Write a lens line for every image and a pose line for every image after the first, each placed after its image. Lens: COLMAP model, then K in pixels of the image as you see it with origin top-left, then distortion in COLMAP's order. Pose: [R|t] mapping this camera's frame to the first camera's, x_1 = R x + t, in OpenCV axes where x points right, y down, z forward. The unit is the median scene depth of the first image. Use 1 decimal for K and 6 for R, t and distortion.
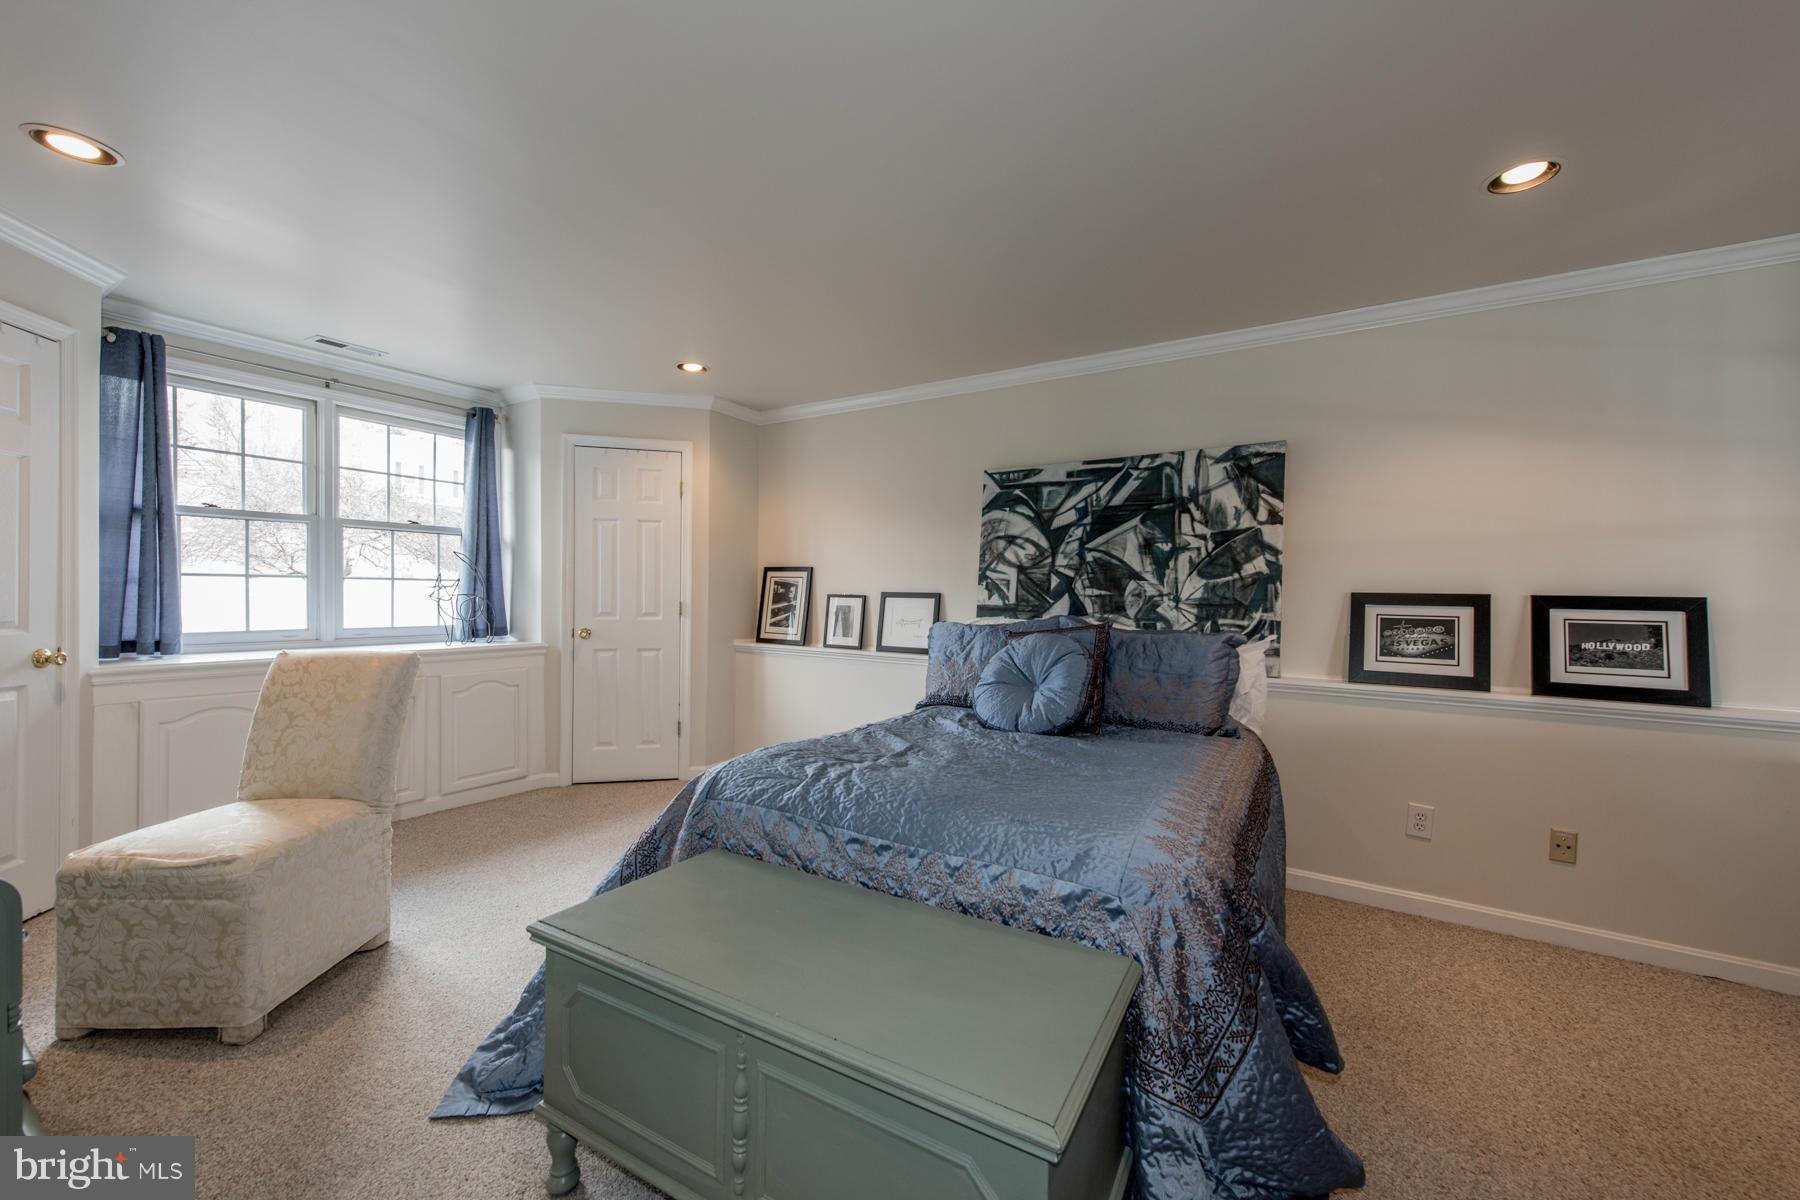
lens RADIAL K [[714.9, 0, 901.8], [0, 714.9, 600.1], [0, 0, 1]] dist [0.006391, -0.000278]
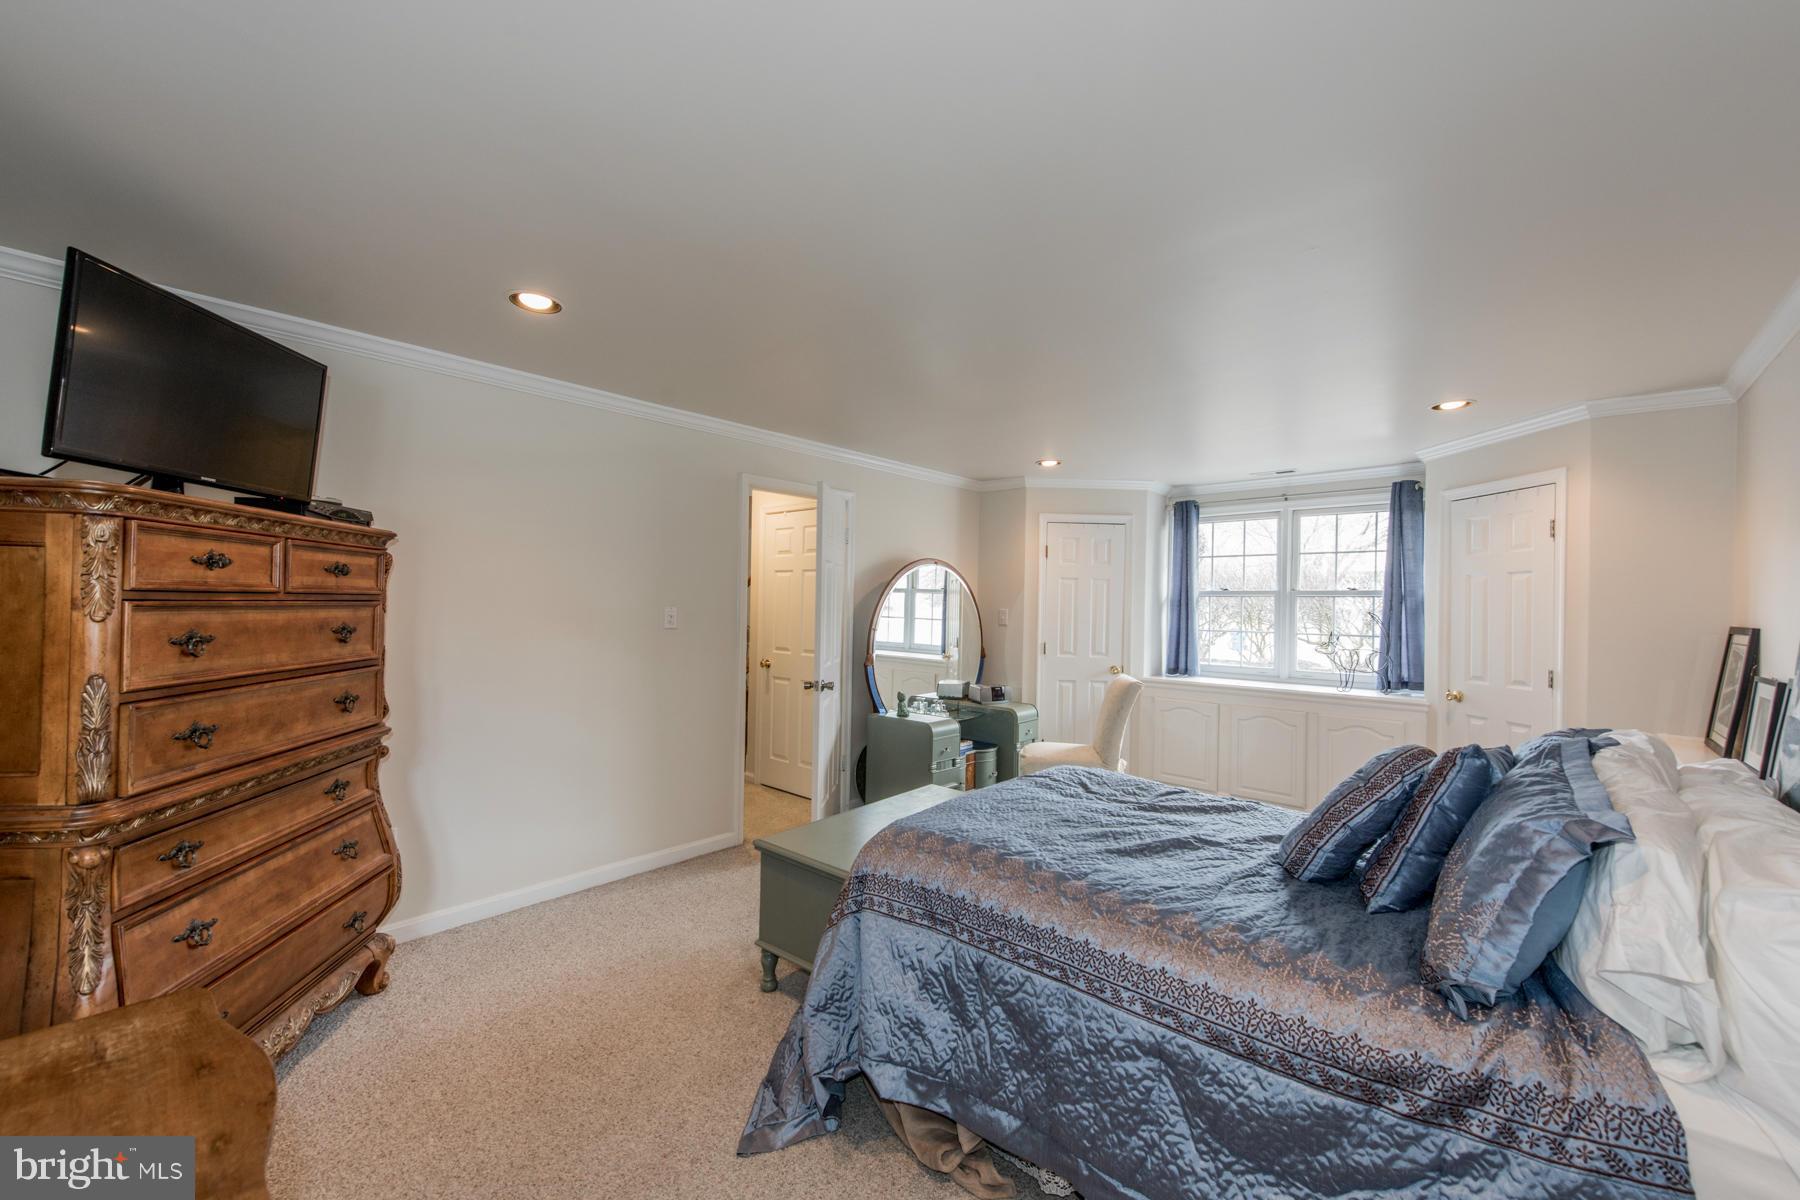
lens RADIAL K [[714.9, 0, 901.8], [0, 714.9, 600.1], [0, 0, 1]] dist [0.006391, -0.000278]
pose [[-0.185339, -0.029985, -0.982217, 0.700597], [-0.035775, 0.999078, -0.023749, -0.035551], [0.982023, 0.030737, -0.186241, 0.499744]]
